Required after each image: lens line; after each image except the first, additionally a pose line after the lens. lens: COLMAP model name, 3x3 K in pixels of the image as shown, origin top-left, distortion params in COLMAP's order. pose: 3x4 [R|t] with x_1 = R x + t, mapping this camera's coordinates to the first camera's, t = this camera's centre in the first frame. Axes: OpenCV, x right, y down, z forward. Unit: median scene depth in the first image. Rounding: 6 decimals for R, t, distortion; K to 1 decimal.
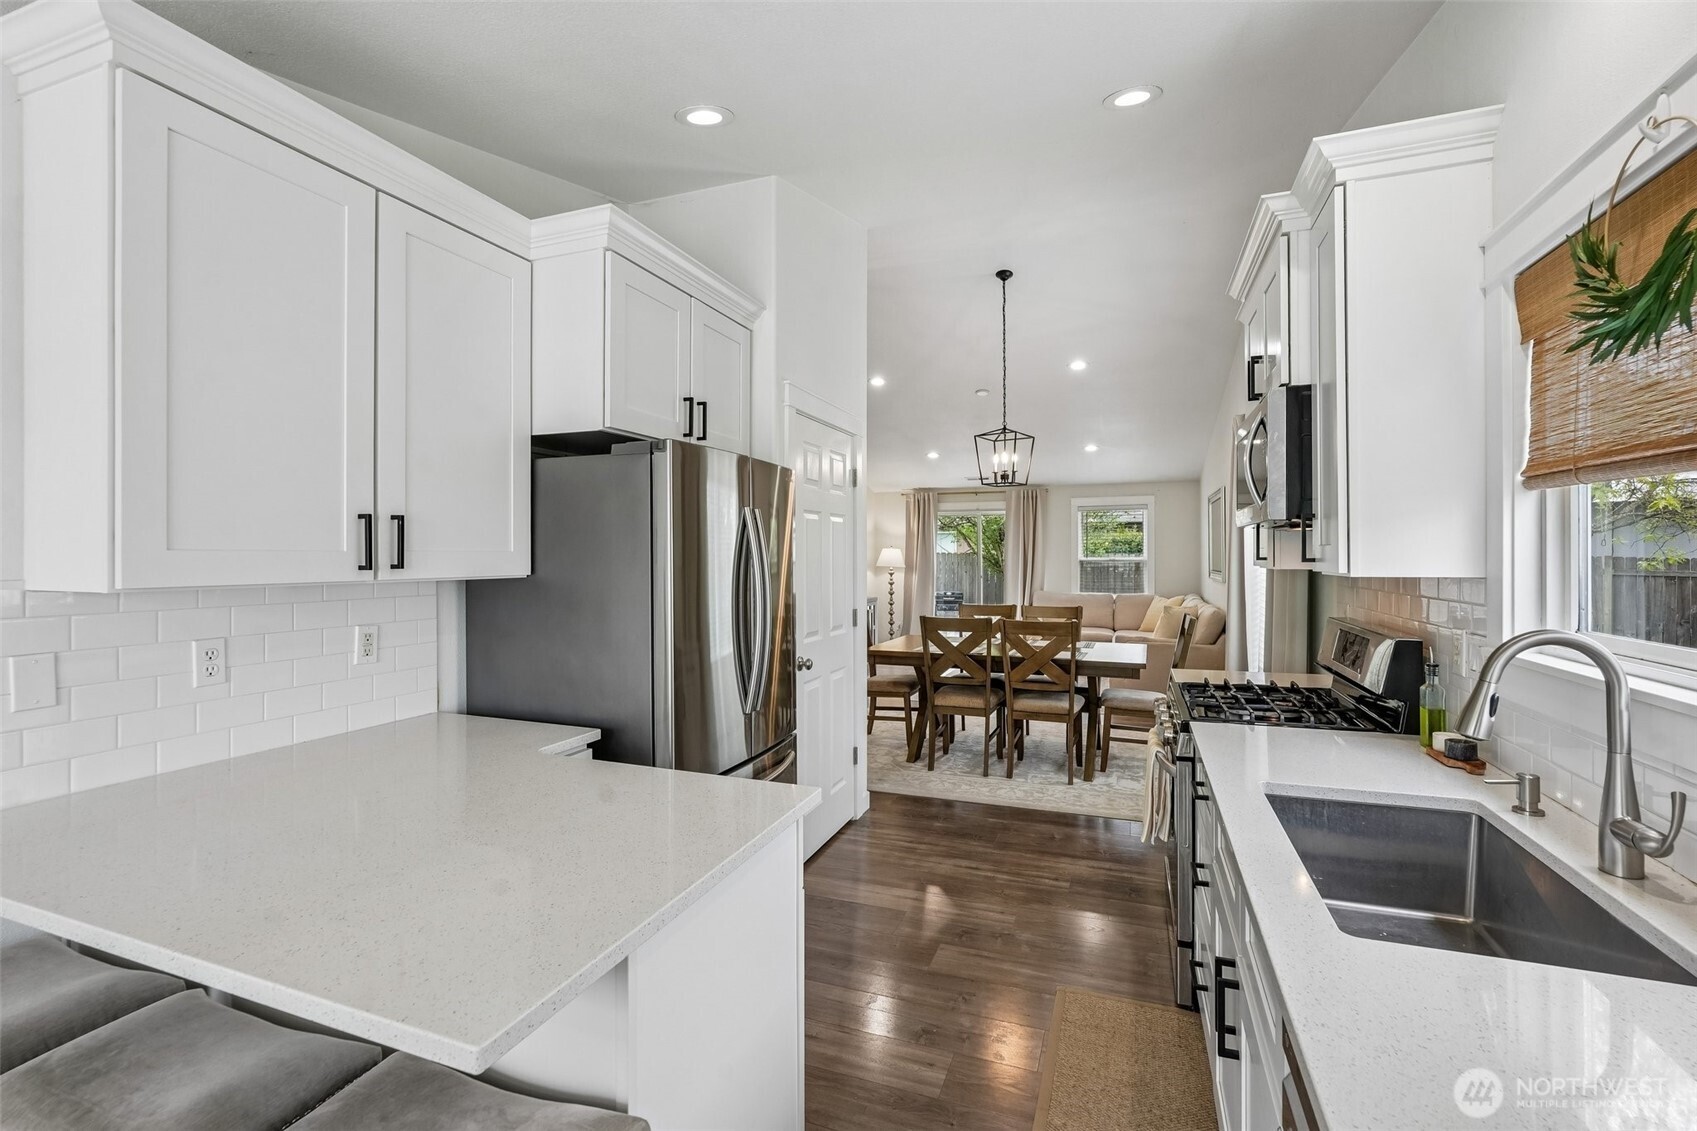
lens RADIAL K [[759.0, 0, 848.8], [0, 759.0, 571.4], [0, 0, 1]] dist [-0.006962, 0.001414]
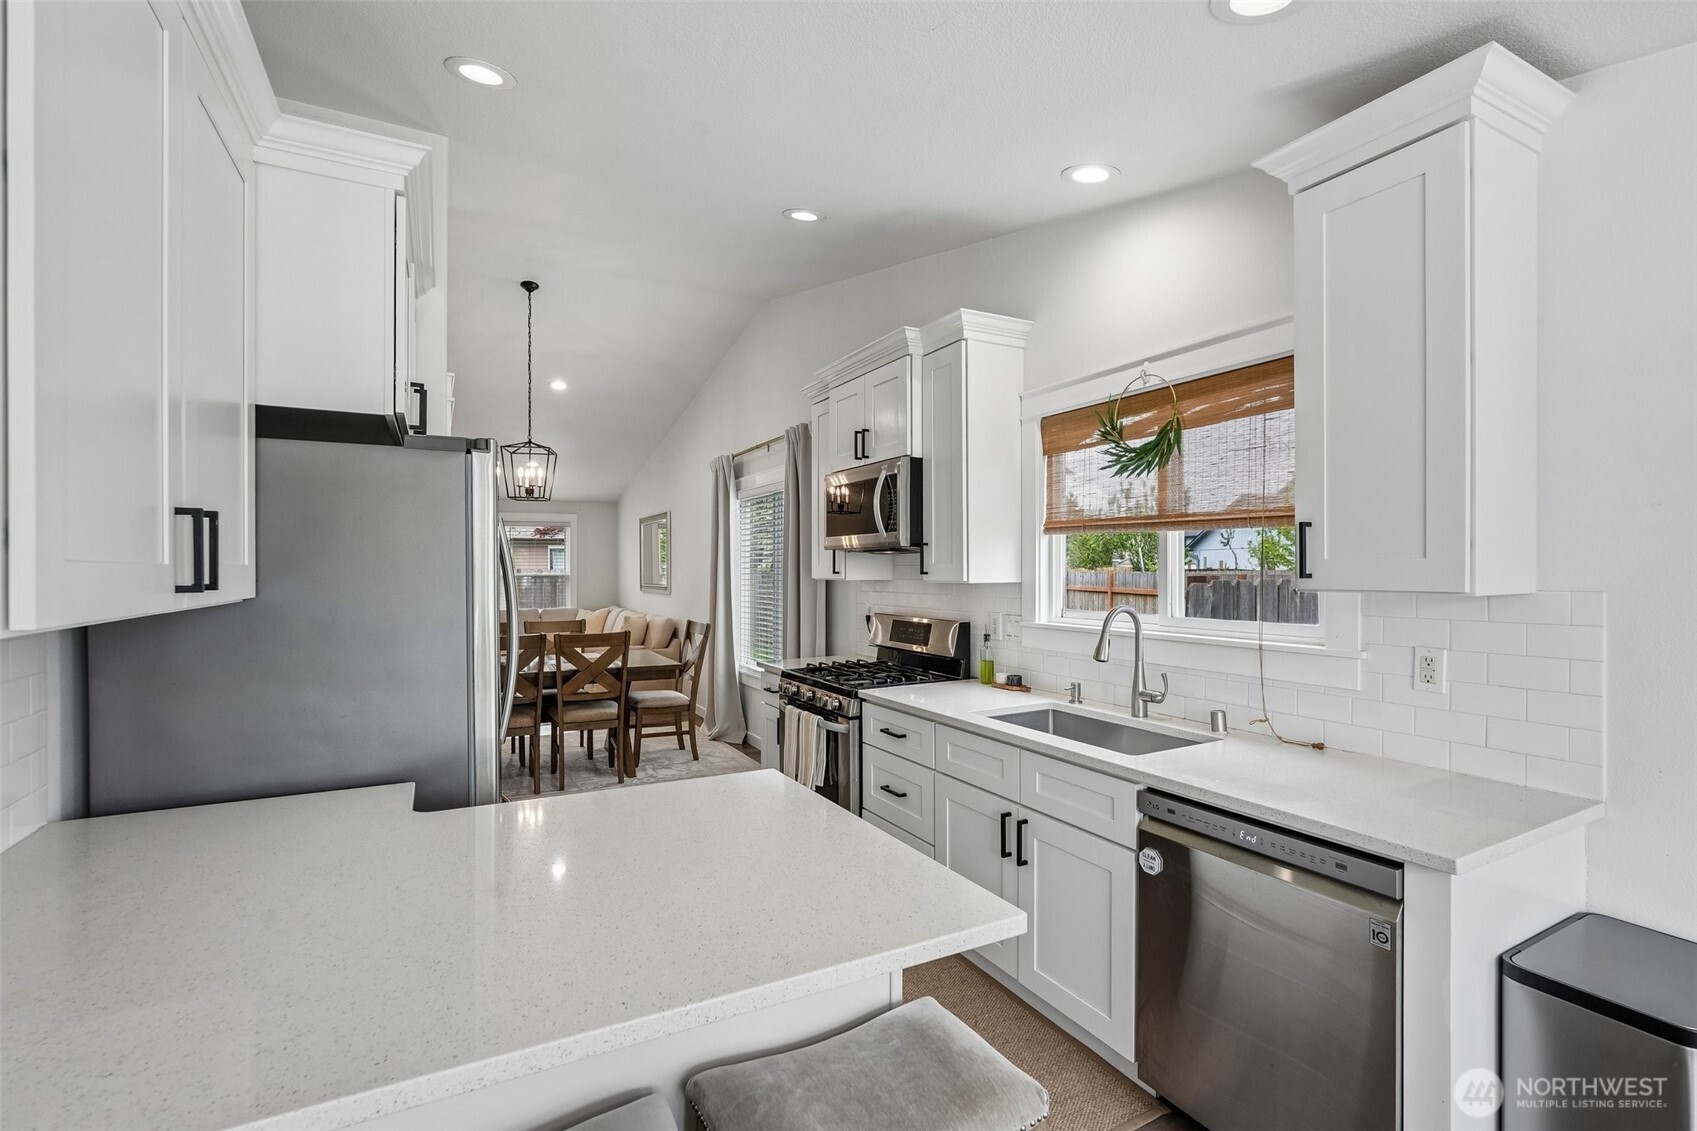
lens RADIAL K [[759.0, 0, 842.8], [0, 759.0, 600.5], [0, 0, 1]] dist [-0.006962, 0.001414]
pose [[0.661700, -0.029713, 0.749180, -0.583742], [0.016923, 0.999552, 0.024696, -0.000724], [-0.749578, -0.003663, 0.661906, 0.096414]]
